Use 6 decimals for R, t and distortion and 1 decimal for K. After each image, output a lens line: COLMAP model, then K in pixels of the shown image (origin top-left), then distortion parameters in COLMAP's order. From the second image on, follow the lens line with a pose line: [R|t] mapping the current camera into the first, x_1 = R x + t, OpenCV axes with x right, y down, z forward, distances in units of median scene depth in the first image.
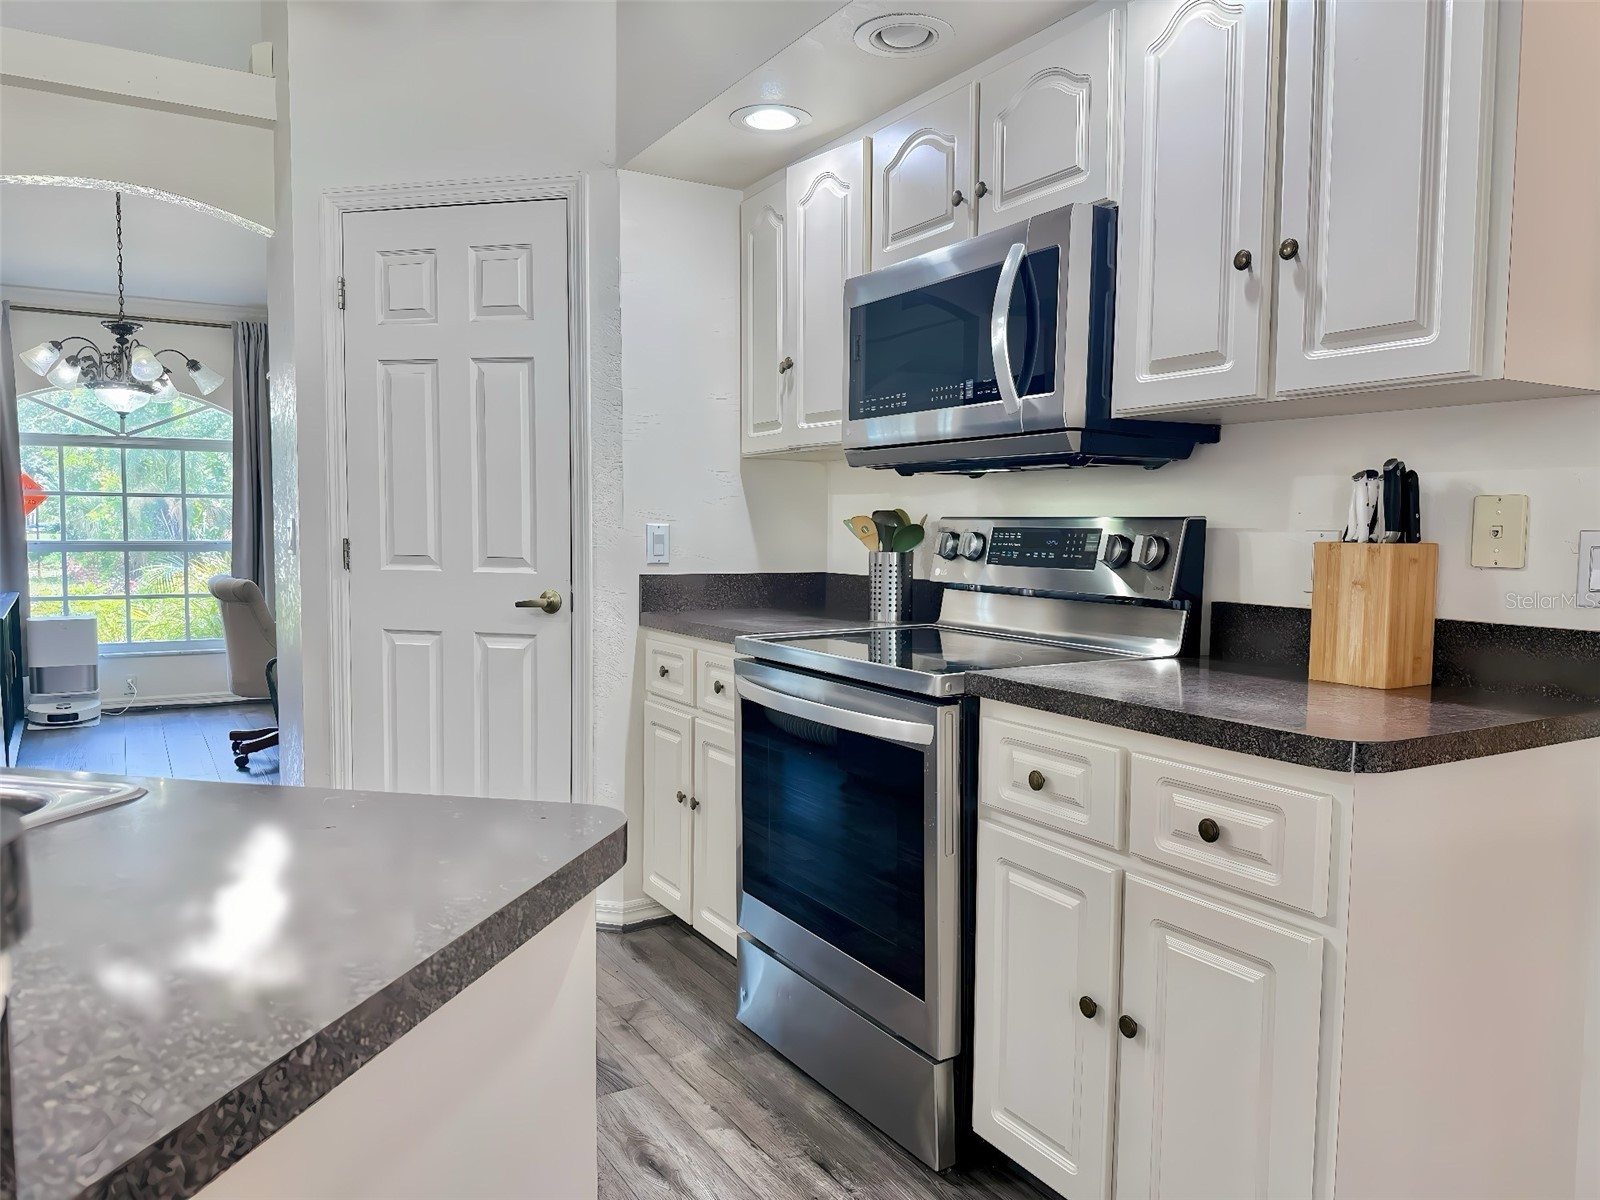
lens RADIAL K [[1139.6, 0, 799.2], [0, 1139.6, 604.2], [0, 0, 1]] dist [0.096225, -0.137297]
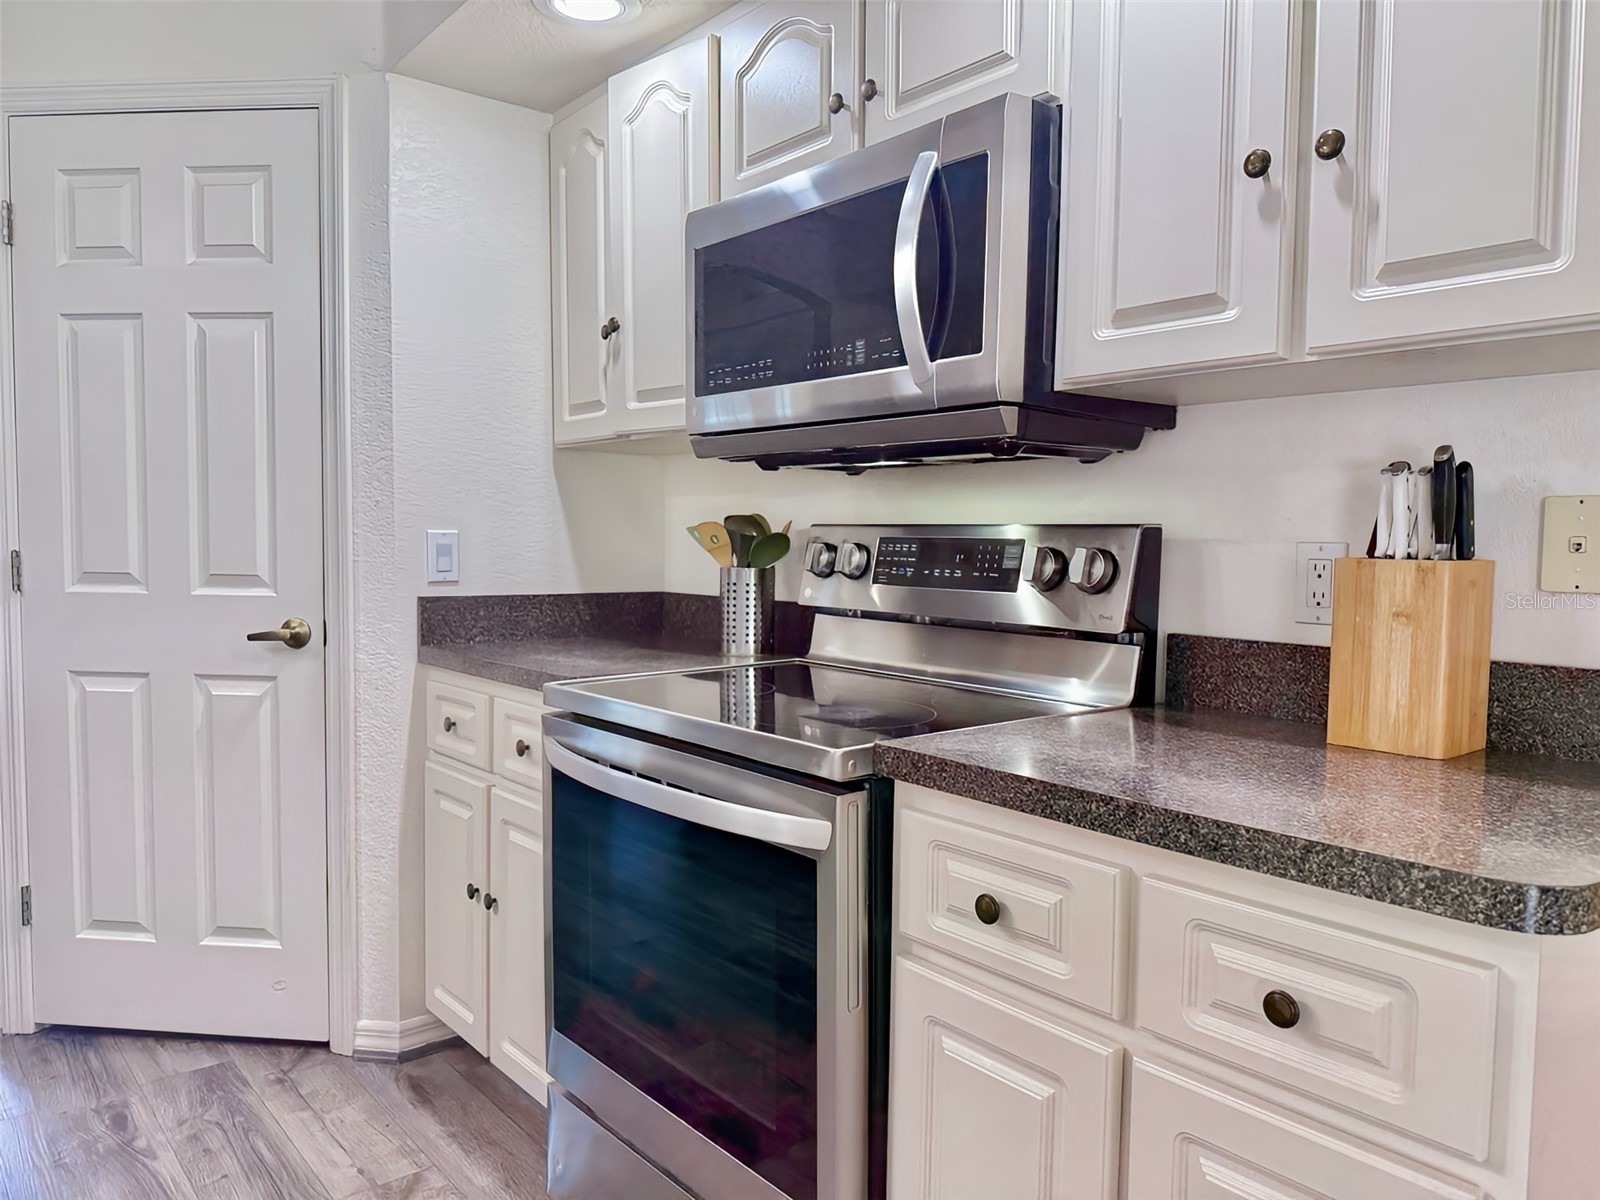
lens RADIAL K [[1139.6, 0, 799.2], [0, 1139.6, 604.2], [0, 0, 1]] dist [0.096225, -0.137297]
pose [[0.988562, -0.006809, 0.150662, -0.003701], [0.007996, 0.999942, -0.007276, -0.016073], [-0.150604, 0.008398, 0.988559, 0.238533]]
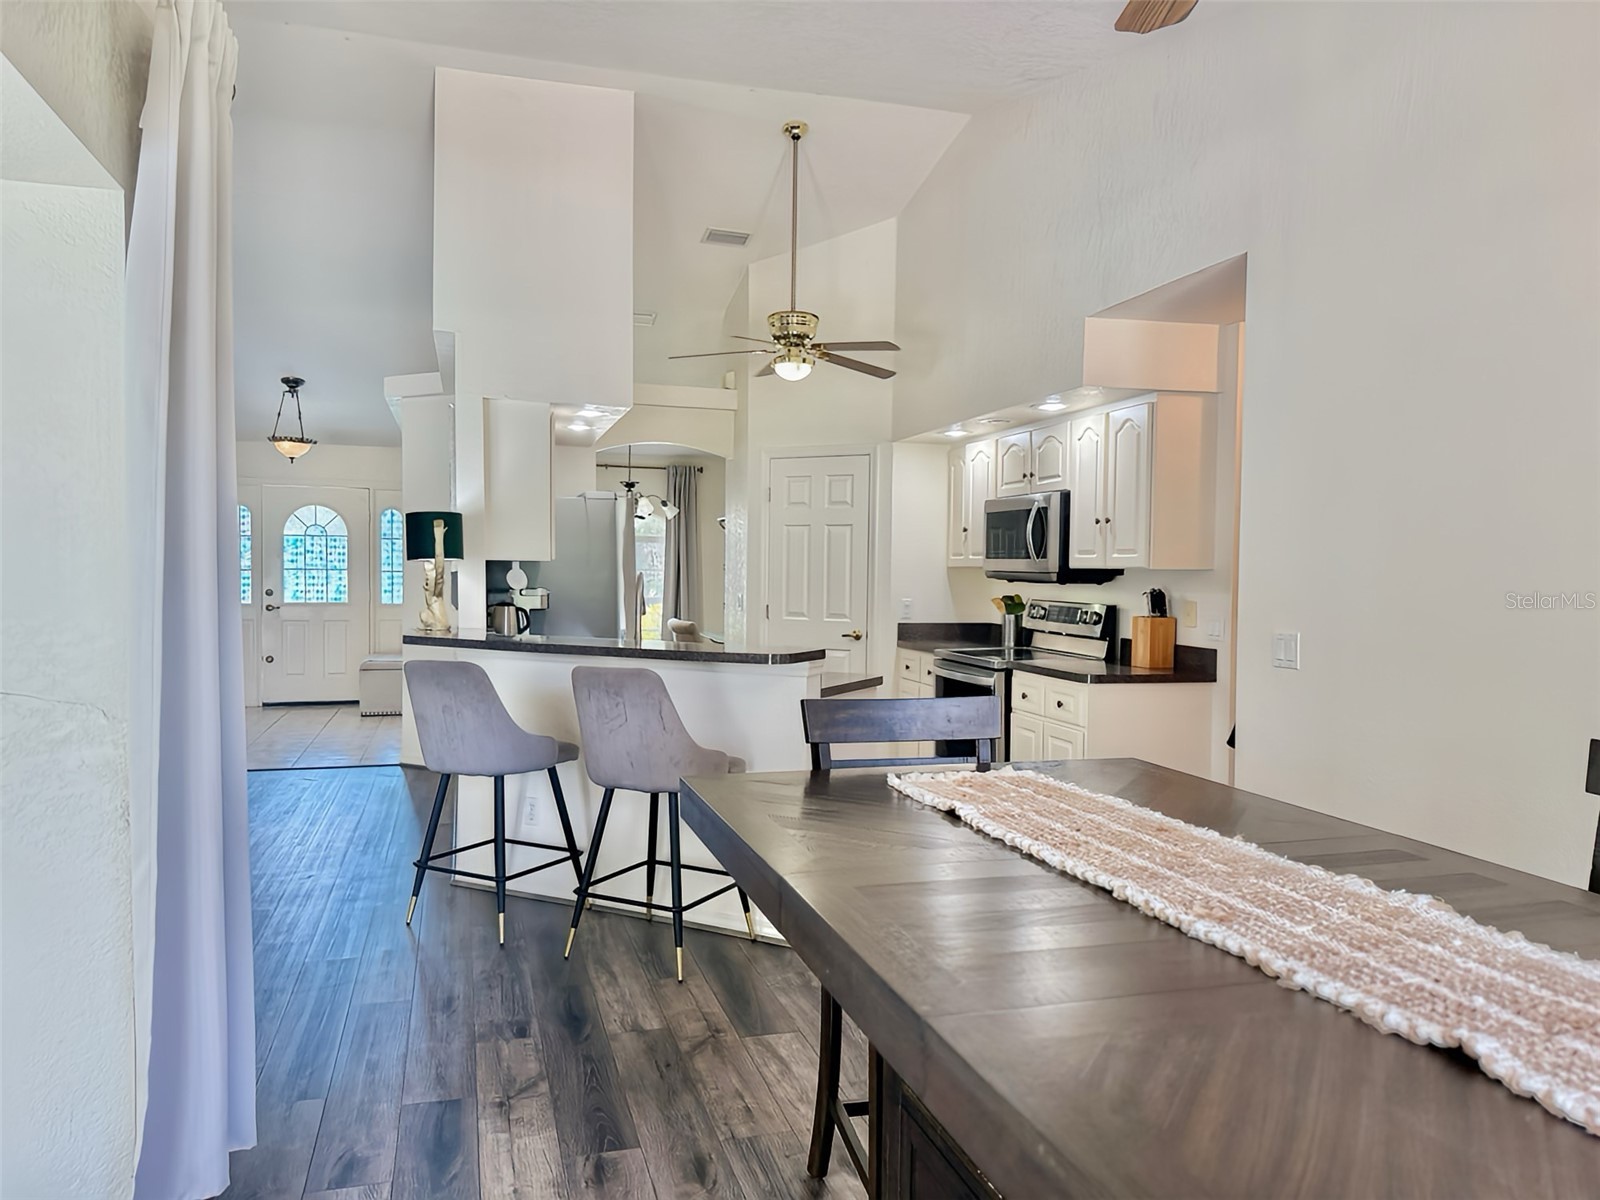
lens RADIAL K [[1139.6, 0, 799.2], [0, 1139.6, 604.2], [0, 0, 1]] dist [0.096225, -0.137297]
pose [[0.970193, 0.011529, -0.242060, 0.250688], [-0.020828, 0.999139, -0.035893, 0.025061], [0.241438, 0.039865, 0.969597, -1.423195]]
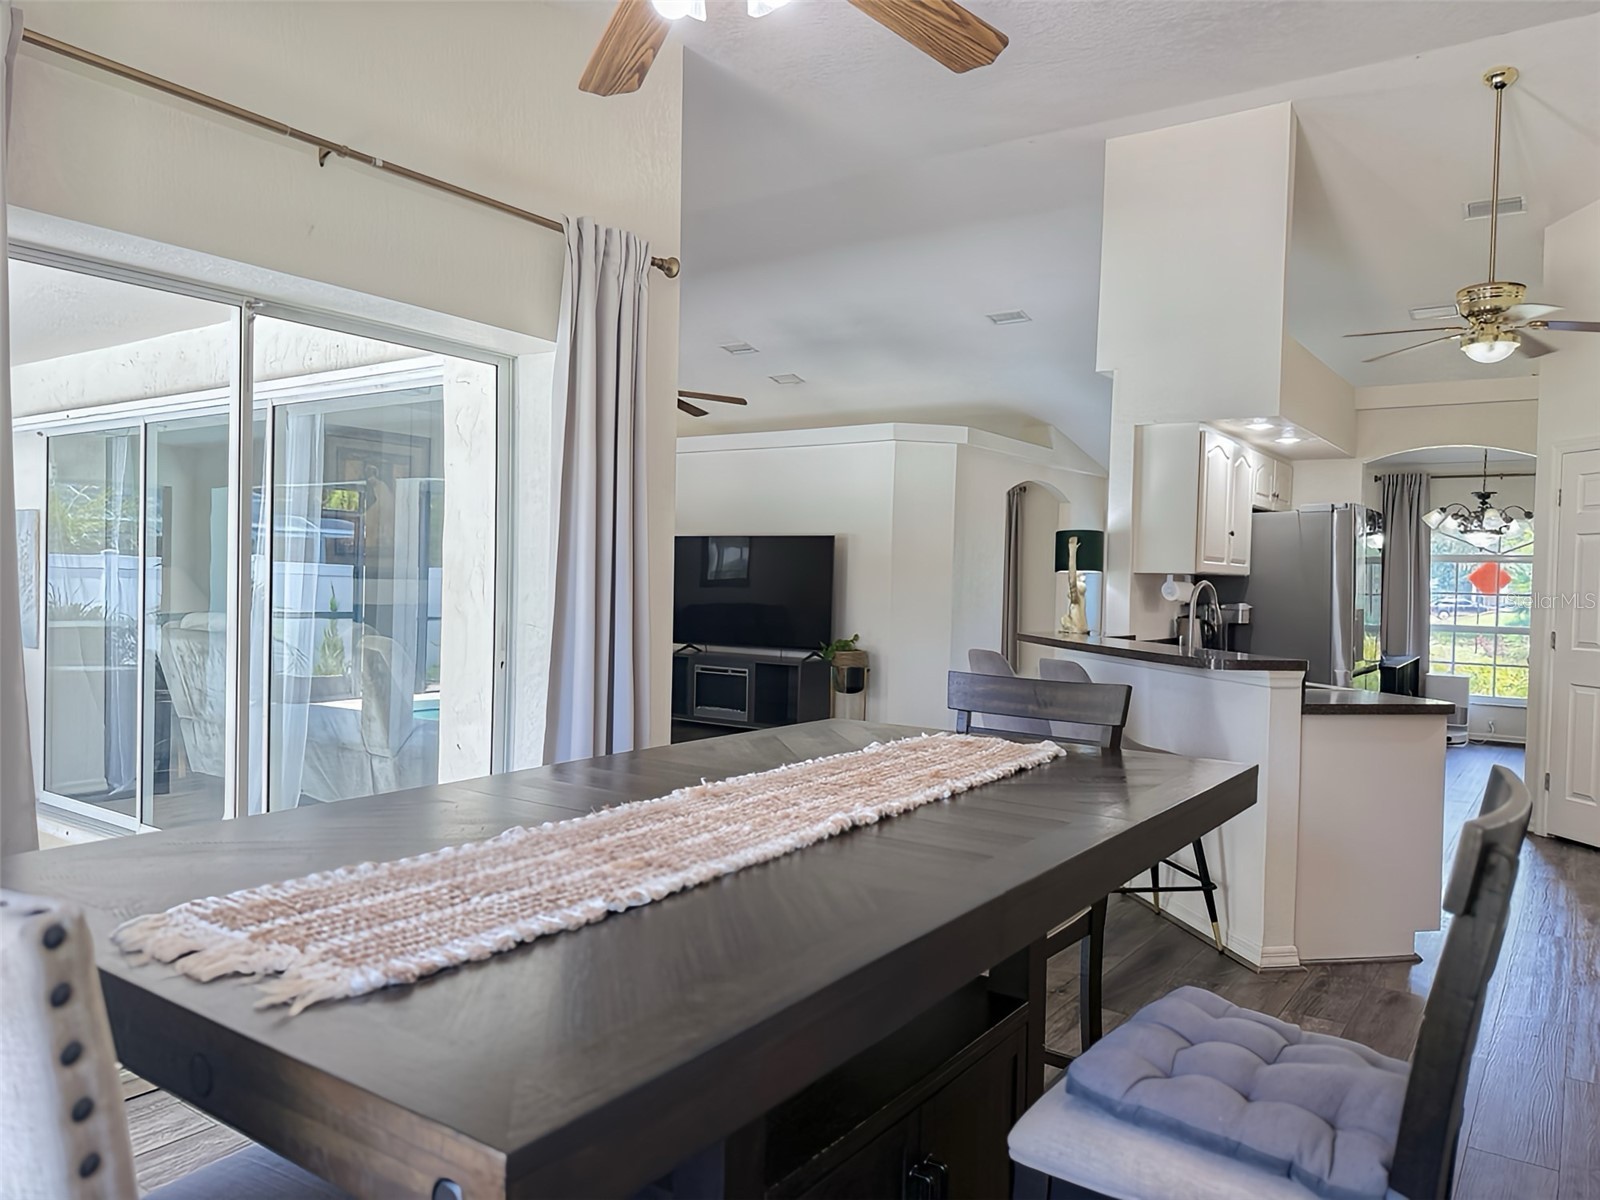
lens RADIAL K [[1139.6, 0, 799.2], [0, 1139.6, 604.2], [0, 0, 1]] dist [0.096225, -0.137297]
pose [[0.420517, 0.017935, -0.907107, 0.990040], [-0.080747, 0.996577, -0.017729, 0.037704], [0.903684, 0.080702, 0.420526, -1.088747]]
